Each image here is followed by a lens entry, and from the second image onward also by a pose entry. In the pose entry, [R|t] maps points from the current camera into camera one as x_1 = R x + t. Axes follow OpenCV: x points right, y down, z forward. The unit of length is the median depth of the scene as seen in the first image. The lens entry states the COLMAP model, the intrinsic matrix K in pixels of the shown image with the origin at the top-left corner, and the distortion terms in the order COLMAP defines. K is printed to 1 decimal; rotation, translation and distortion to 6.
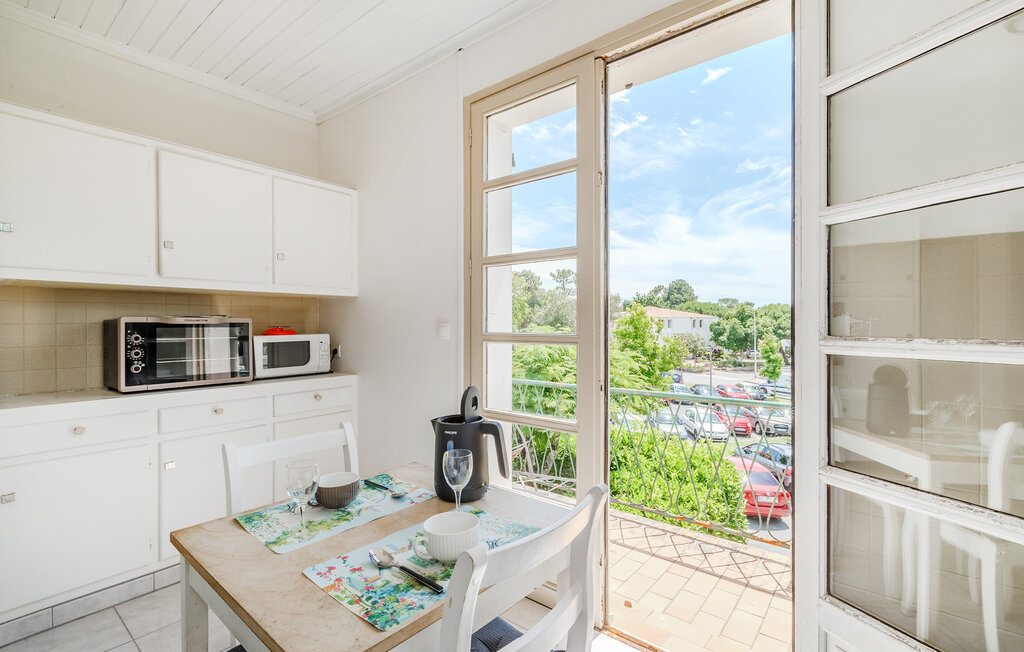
lens RADIAL K [[475.7, 0, 512.0], [0, 475.7, 326.0], [0, 0, 1]] dist [0.015233, 0.000066]
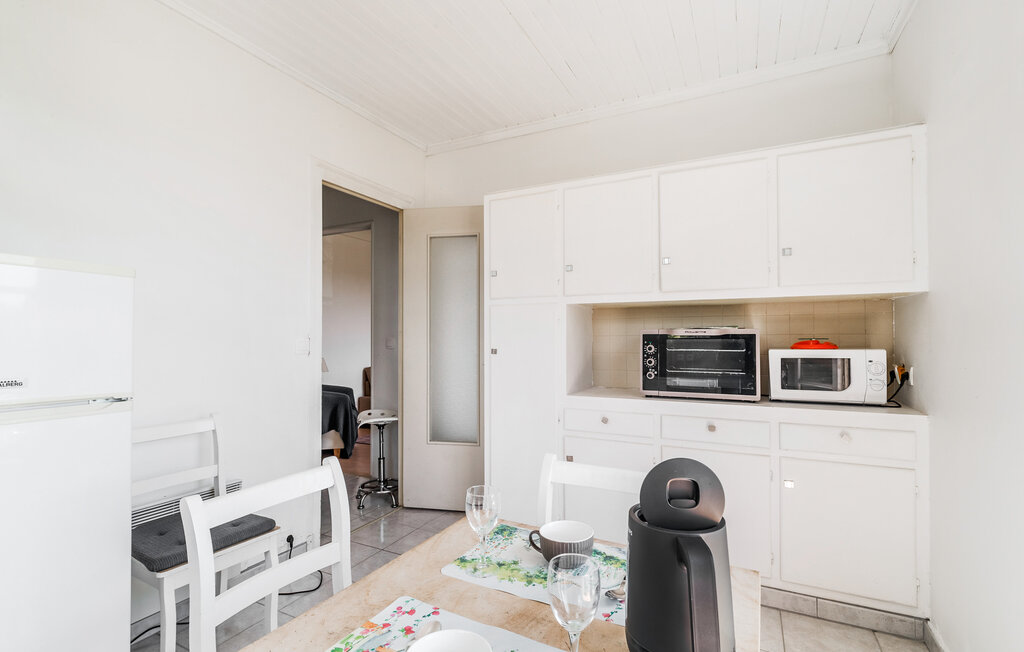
lens RADIAL K [[475.7, 0, 512.0], [0, 475.7, 326.0], [0, 0, 1]] dist [0.015233, 0.000066]
pose [[0.205521, -0.018891, -0.978470, 0.240523], [-0.000766, 0.999810, -0.019464, -0.004604], [0.978652, 0.004750, 0.205467, 0.439984]]
